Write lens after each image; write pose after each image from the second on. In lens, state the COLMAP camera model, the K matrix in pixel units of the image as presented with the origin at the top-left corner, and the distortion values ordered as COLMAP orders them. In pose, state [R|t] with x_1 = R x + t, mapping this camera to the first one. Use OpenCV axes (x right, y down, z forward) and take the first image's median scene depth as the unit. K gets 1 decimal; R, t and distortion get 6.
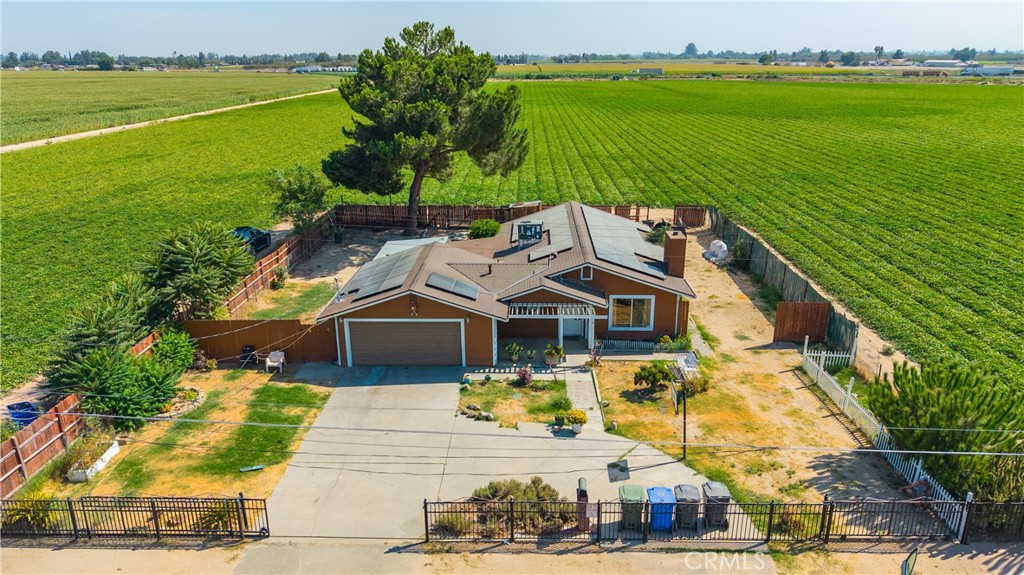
lens RADIAL K [[698.9, 0, 512.0], [0, 698.9, 287.5], [0, 0, 1]] dist [0.031625, -0.035102]
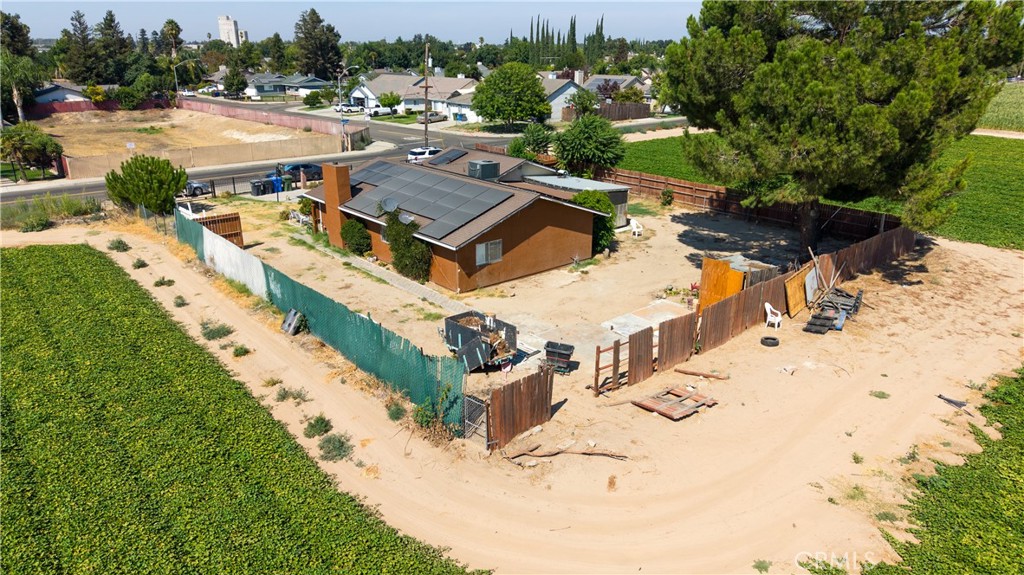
lens RADIAL K [[690.0, 0, 512.3], [0, 690.0, 274.9], [0, 0, 1]] dist [0.019628, -0.006684]
pose [[-0.737942, 0.214952, -0.639717, 0.868578], [-0.209205, 0.828361, 0.519665, -0.629254], [0.641619, 0.517314, -0.566313, 2.162381]]
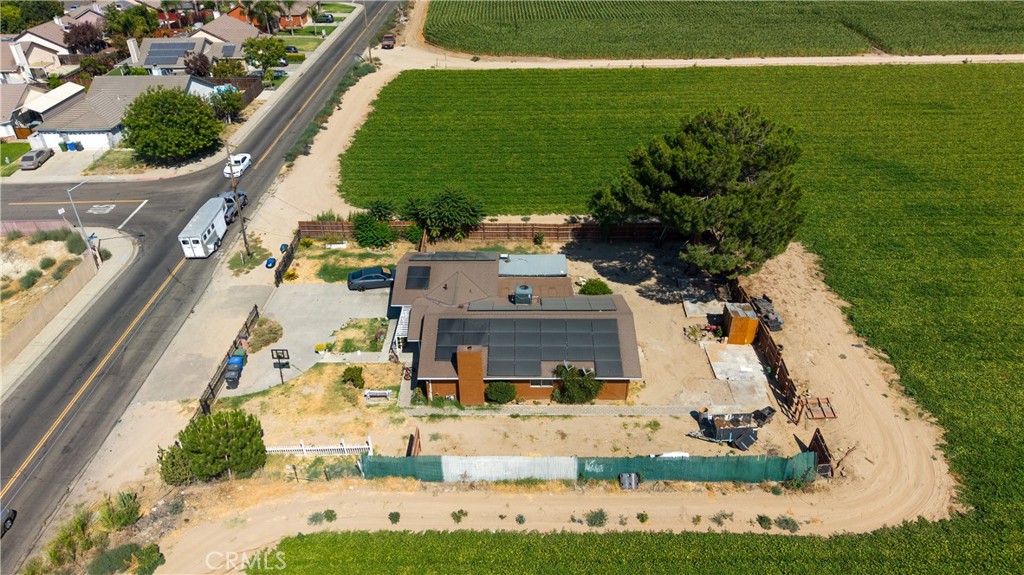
lens RADIAL K [[690.0, 0, 512.3], [0, 690.0, 274.9], [0, 0, 1]] dist [0.019628, -0.006684]
pose [[0.020550, 0.523670, -0.851673, 1.442579], [-0.302294, 0.815236, 0.493972, -0.968738], [0.952993, 0.247304, 0.175055, 0.954704]]
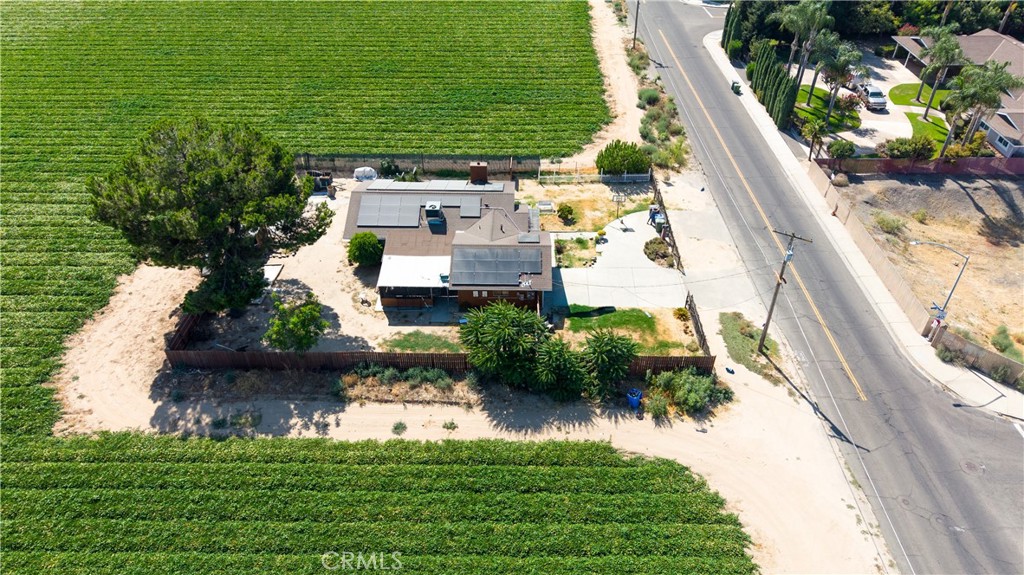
lens RADIAL K [[688.9, 0, 507.2], [0, 688.9, 284.5], [0, 0, 1]] dist [0.075837, -0.101506]
pose [[-0.008069, -0.610246, 0.792171, -1.675303], [0.314988, 0.750317, 0.581212, -1.033978], [-0.949061, 0.254214, 0.186166, 0.769628]]
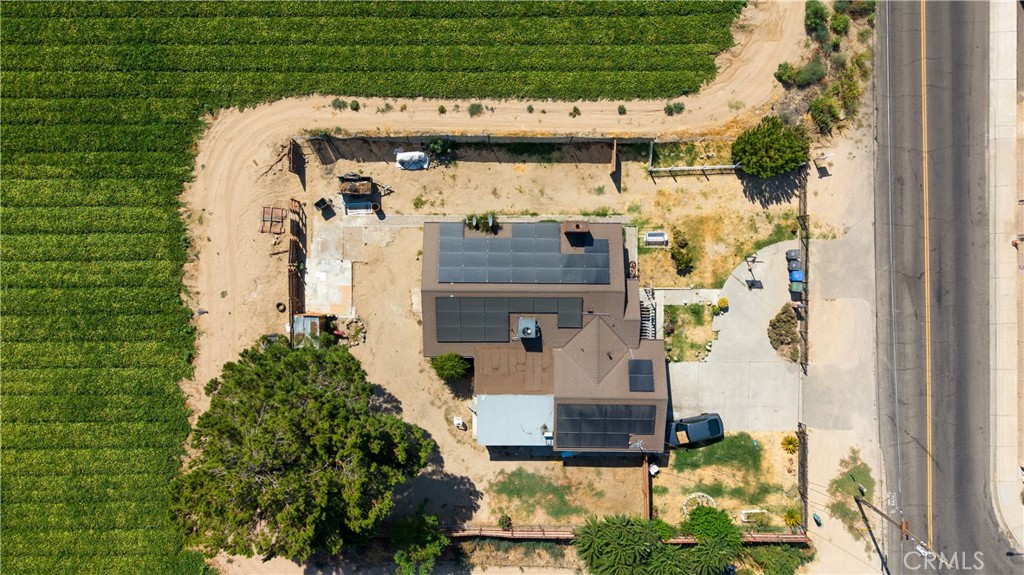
lens RADIAL K [[693.0, 0, 511.5], [0, 693.0, 285.0], [0, 0, 1]] dist [0.042307, -0.047521]
pose [[-0.024913, -0.999661, -0.007576, 0.151501], [0.309916, -0.014928, 0.950647, -1.685871], [-0.950438, 0.021335, 0.310183, 0.808814]]
